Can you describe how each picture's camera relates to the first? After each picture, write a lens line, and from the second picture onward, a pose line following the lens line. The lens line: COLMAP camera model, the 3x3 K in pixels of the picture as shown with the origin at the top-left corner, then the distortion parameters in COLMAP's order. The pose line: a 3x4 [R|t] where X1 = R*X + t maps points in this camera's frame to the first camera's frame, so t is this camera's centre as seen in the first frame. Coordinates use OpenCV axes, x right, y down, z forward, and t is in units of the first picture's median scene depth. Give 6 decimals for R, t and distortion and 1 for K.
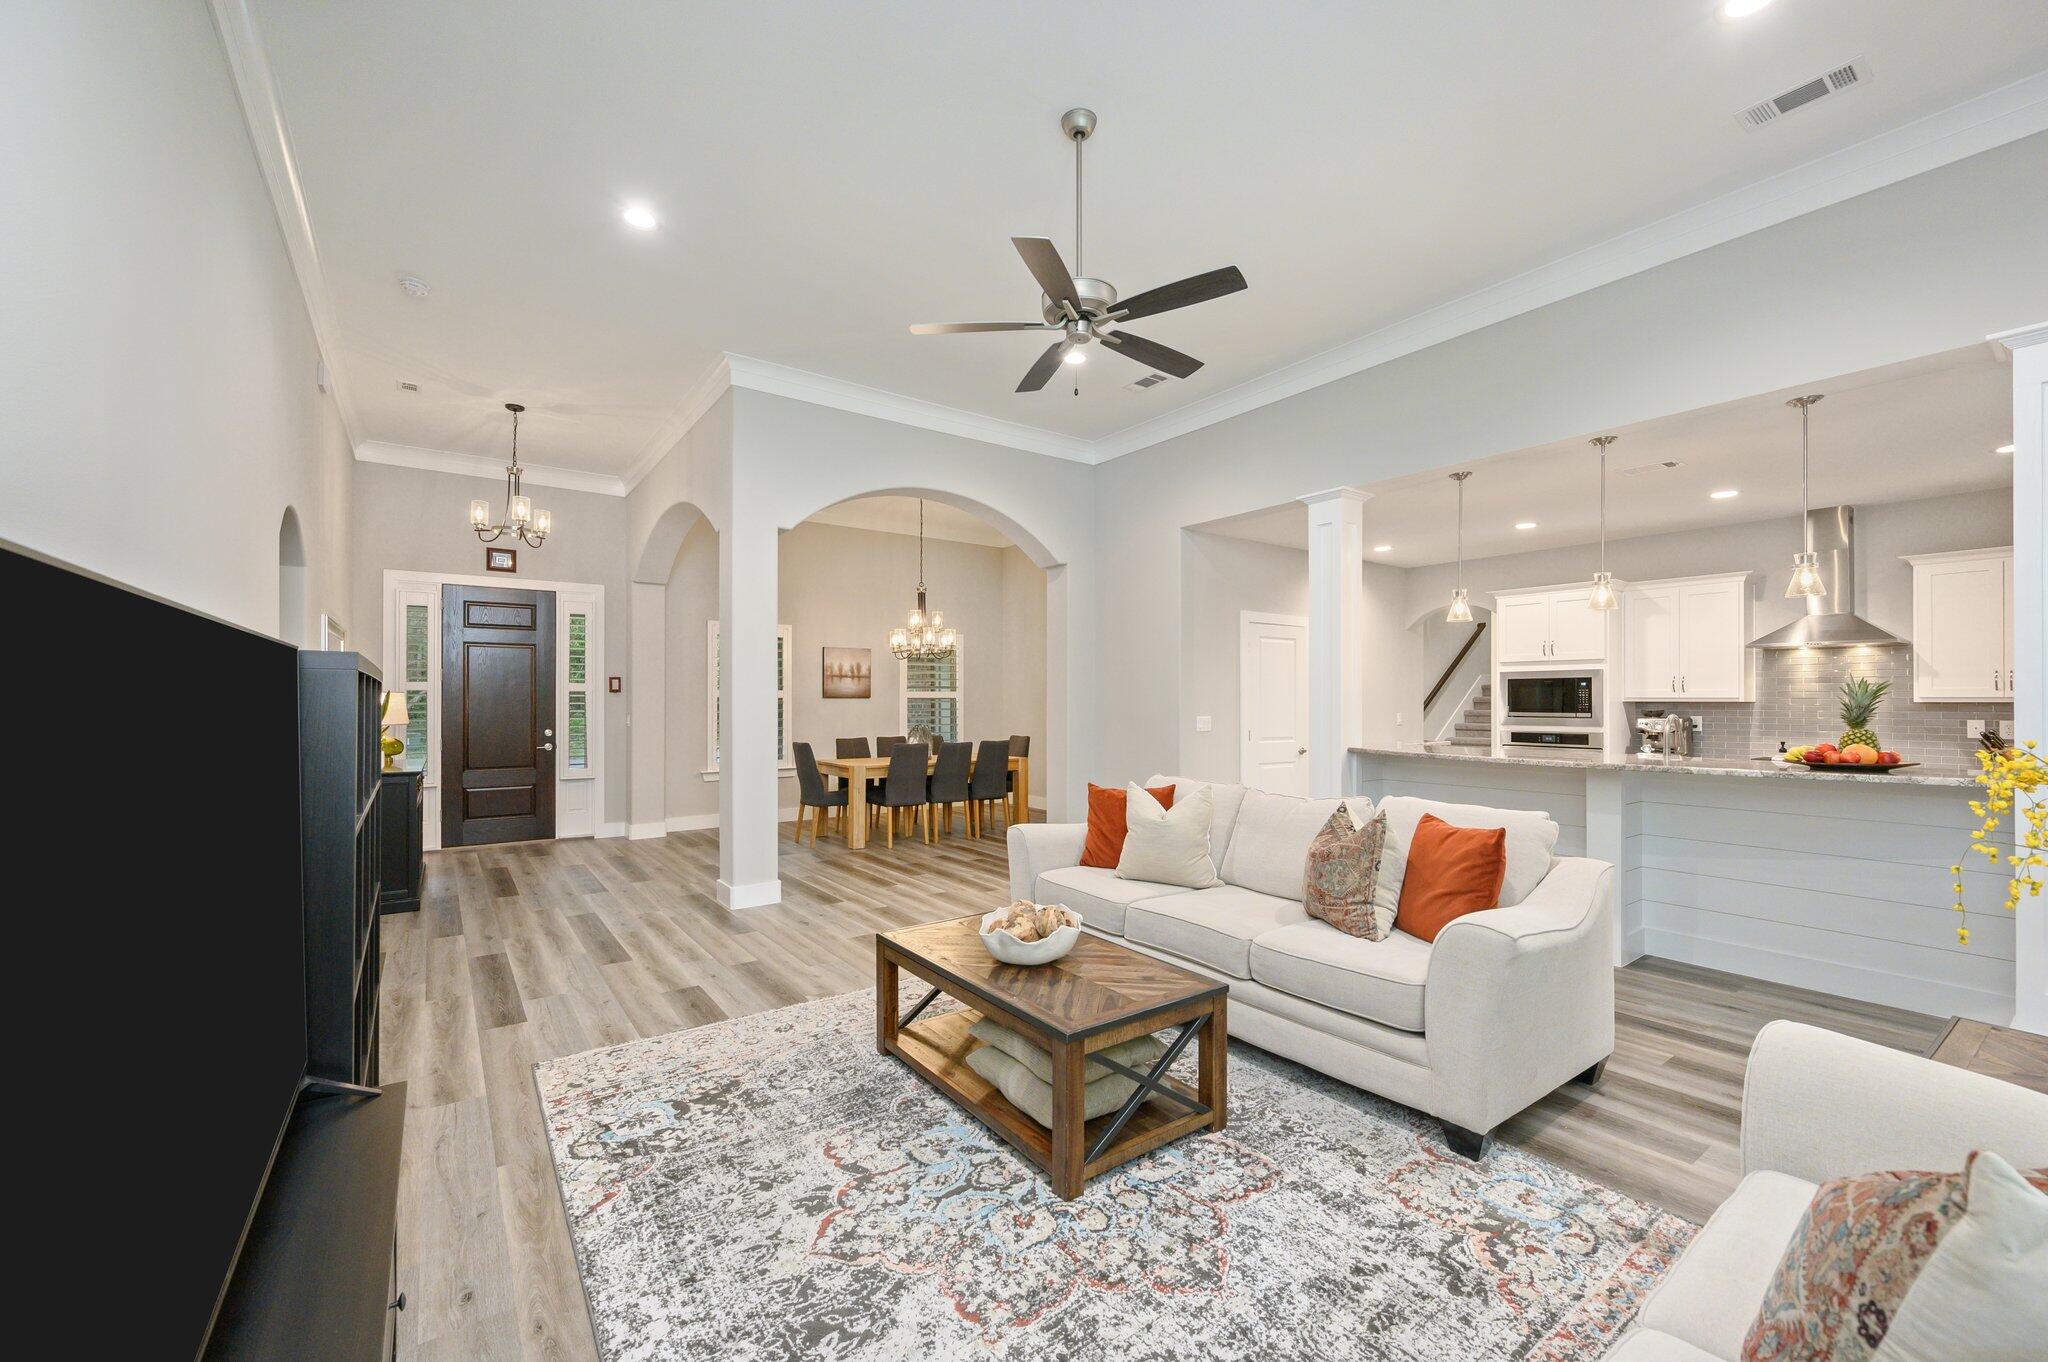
lens RADIAL K [[808.0, 0, 1011.1], [0, 808.0, 700.1], [0, 0, 1]] dist [-0.003218, -0.000210]
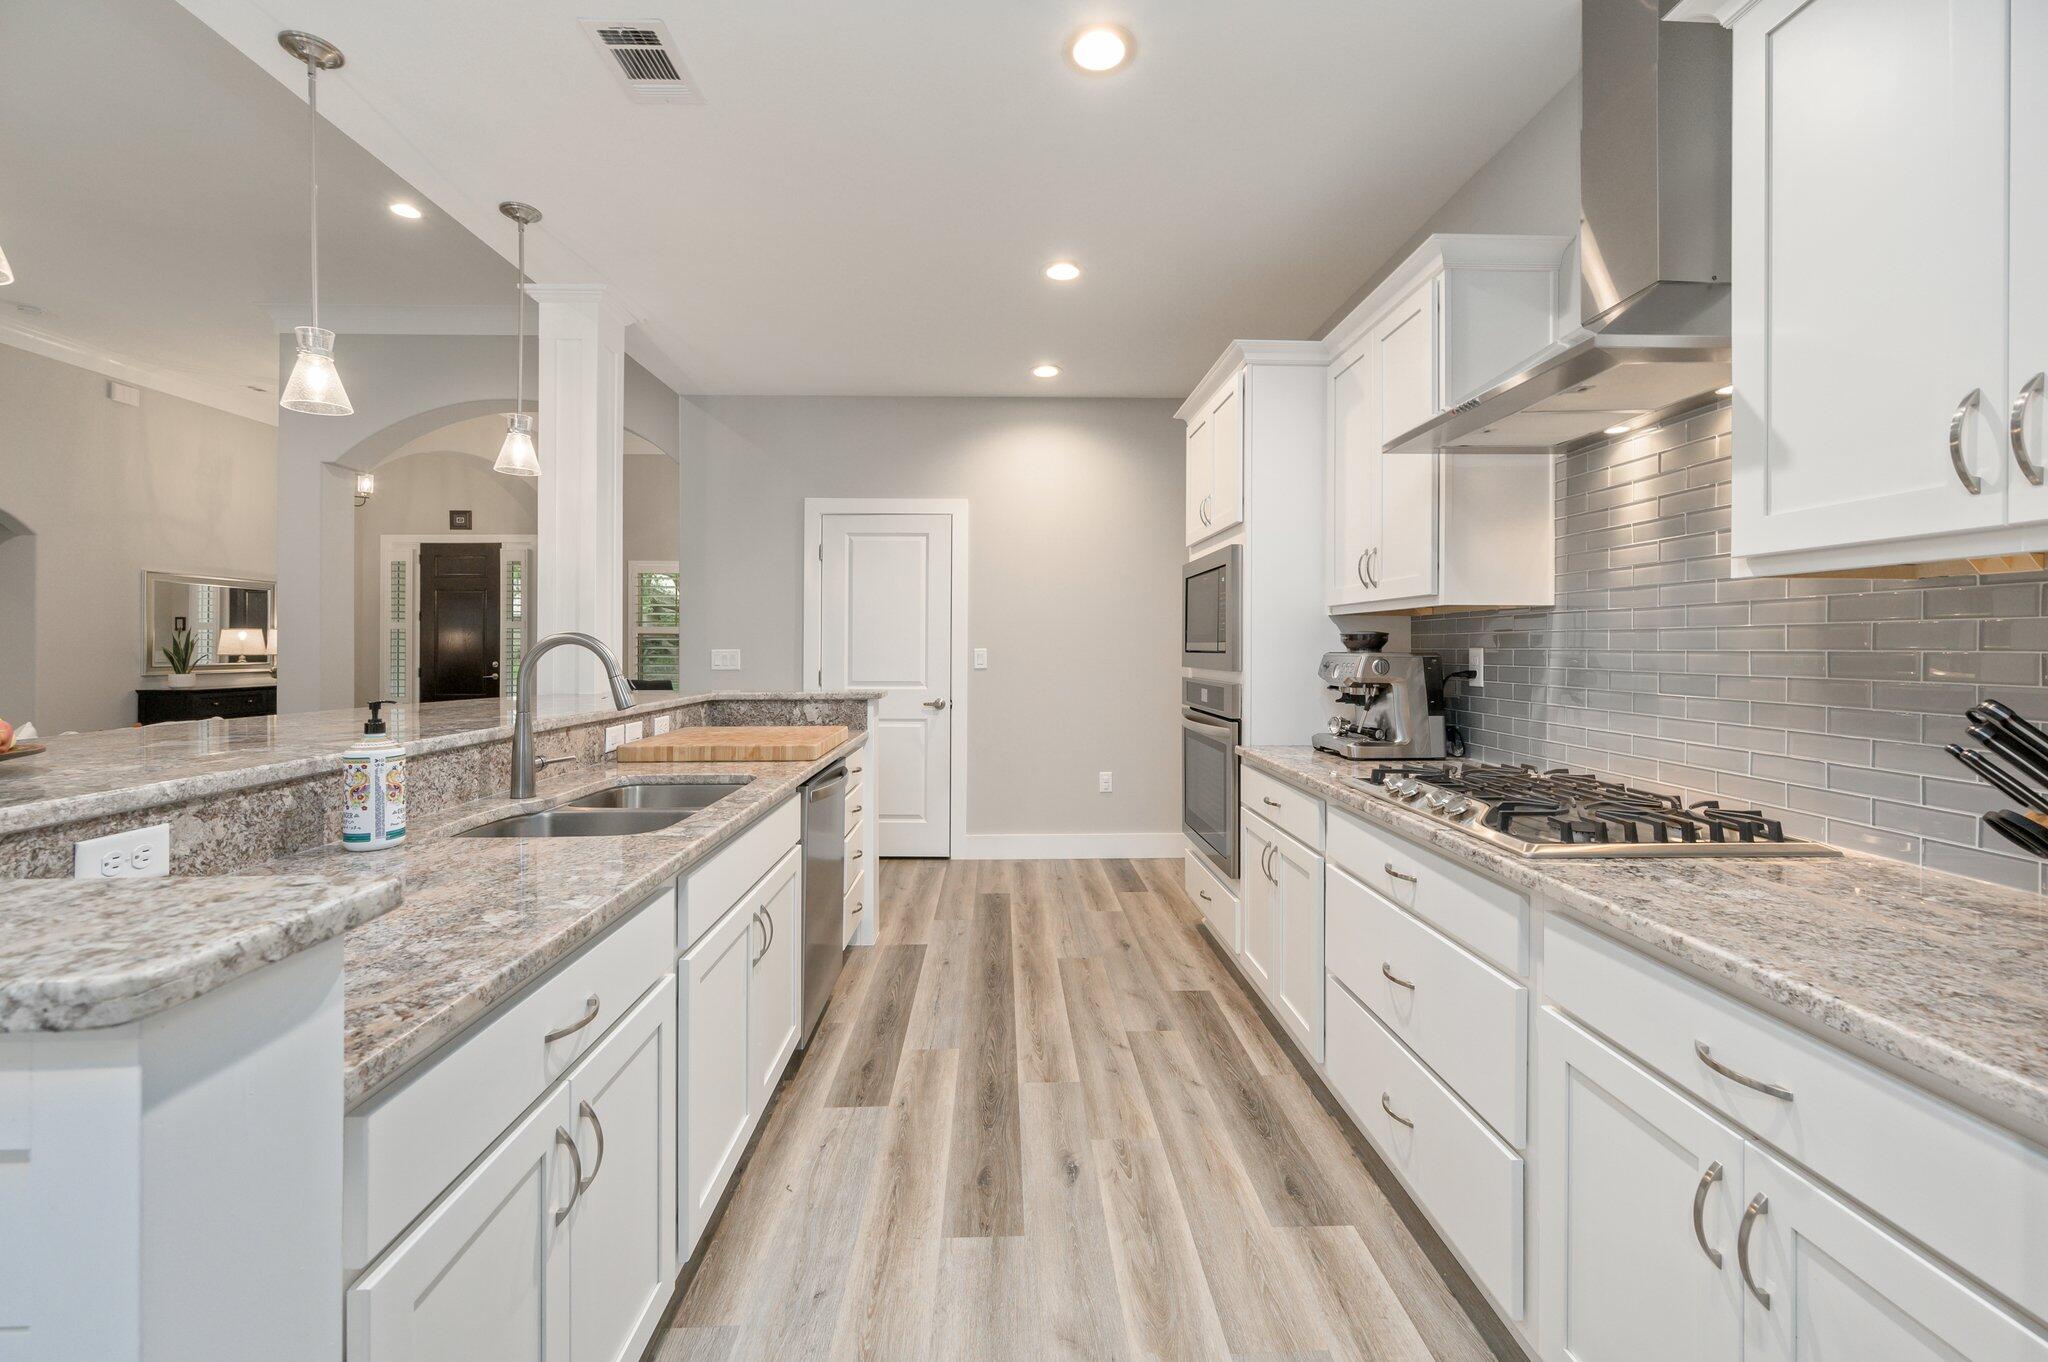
lens RADIAL K [[808.0, 0, 1014.5], [0, 808.0, 650.0], [0, 0, 1]] dist [-0.003218, -0.000210]
pose [[0.832630, 0.001748, -0.553827, 1.747127], [0.001593, 0.999983, 0.005550, 0.035907], [0.553827, -0.005503, 0.832613, 1.088002]]
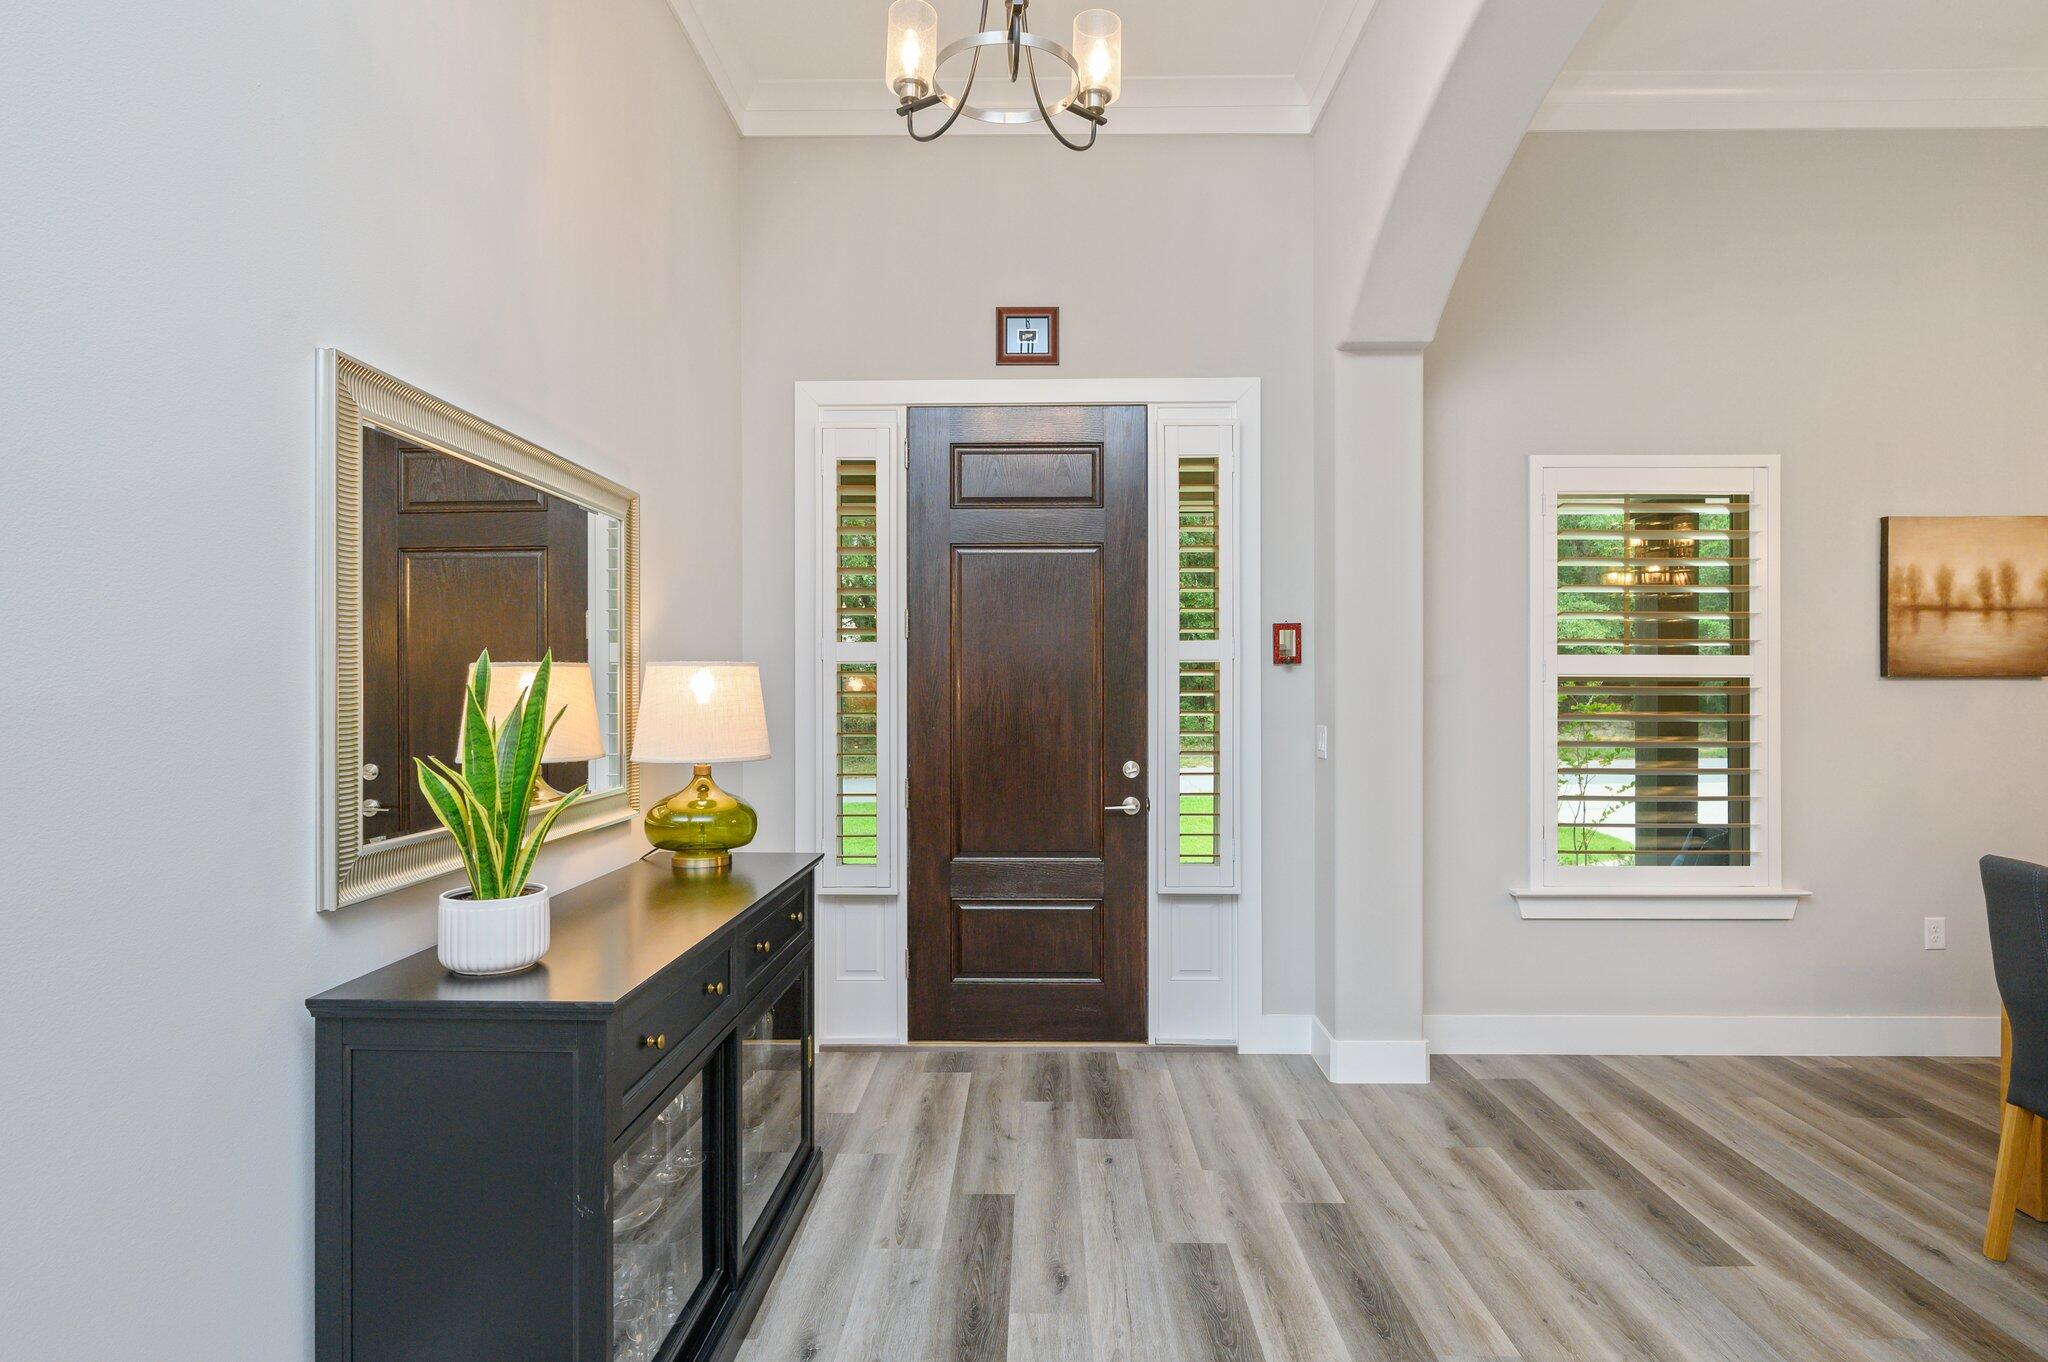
lens RADIAL K [[1073.5, 0, 1032.8], [0, 1073.5, 684.8], [0, 0, 1]] dist [-0.000905, -0.000251]
pose [[0.821076, -0.000299, -0.570818, -0.781349], [0.001835, 0.999996, 0.002115, -0.003974], [0.570815, -0.002784, 0.821074, 1.351429]]
